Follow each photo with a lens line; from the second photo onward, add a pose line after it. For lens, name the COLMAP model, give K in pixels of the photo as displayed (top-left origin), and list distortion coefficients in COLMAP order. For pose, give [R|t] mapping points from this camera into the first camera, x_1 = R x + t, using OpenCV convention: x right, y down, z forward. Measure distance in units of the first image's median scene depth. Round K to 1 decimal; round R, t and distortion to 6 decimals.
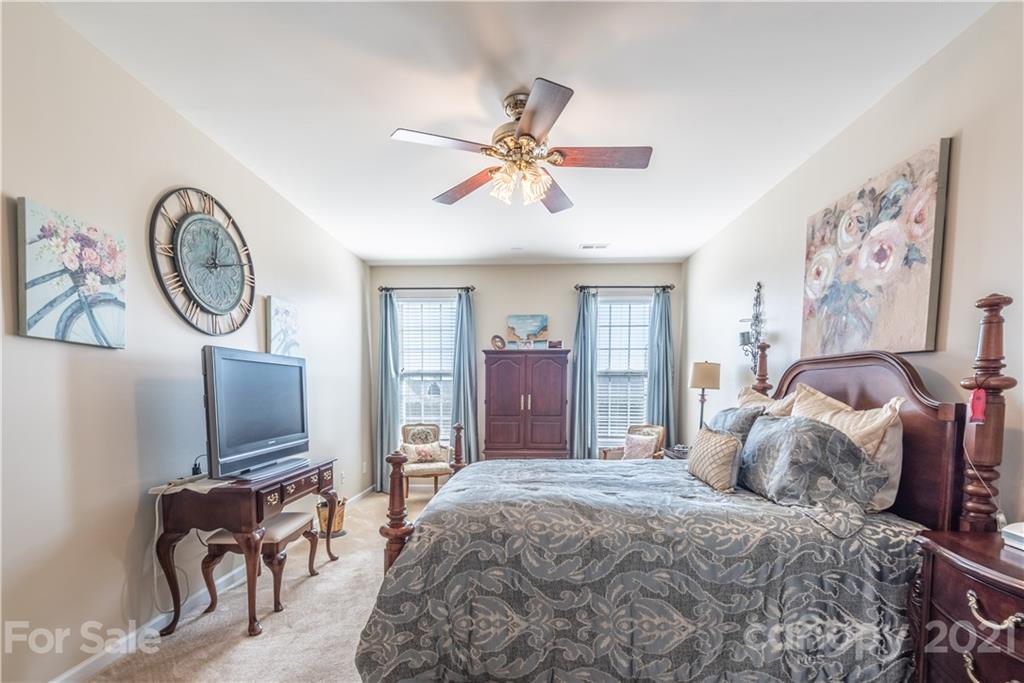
lens RADIAL K [[421.3, 0, 516.5], [0, 421.3, 417.8], [0, 0, 1]] dist [0.002514, -0.000576]
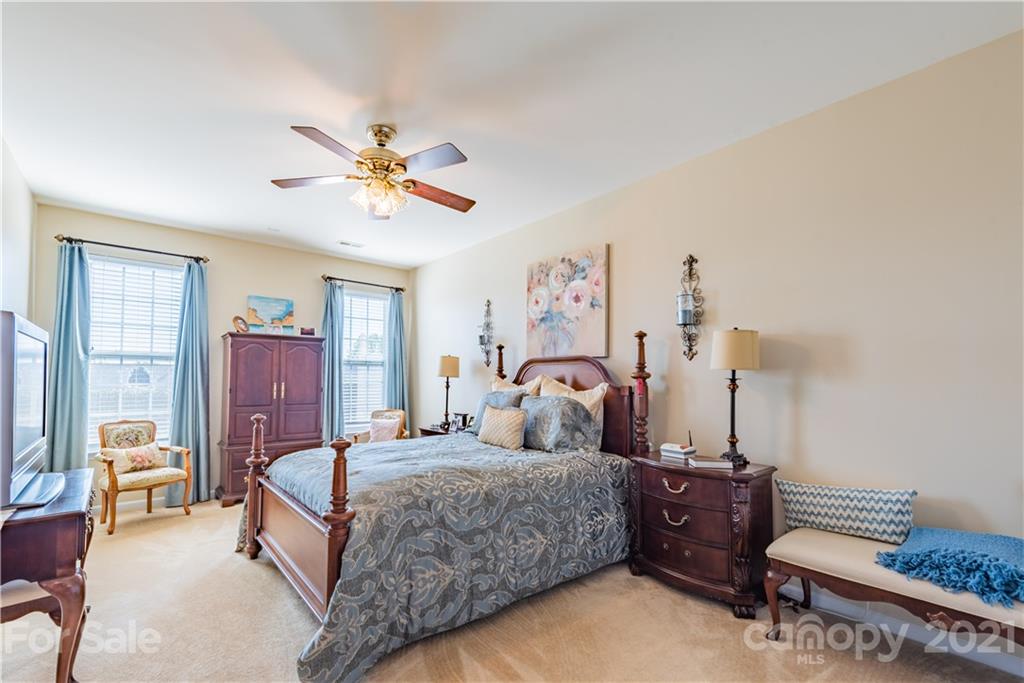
lens RADIAL K [[424.9, 0, 478.2], [0, 424.9, 366.8], [0, 0, 1]] dist [0.000120, -0.000091]
pose [[0.765746, 0.021130, 0.642796, -0.585107], [0.037899, 0.996241, -0.077897, 0.002527], [-0.642025, 0.084010, 0.762067, -0.017493]]
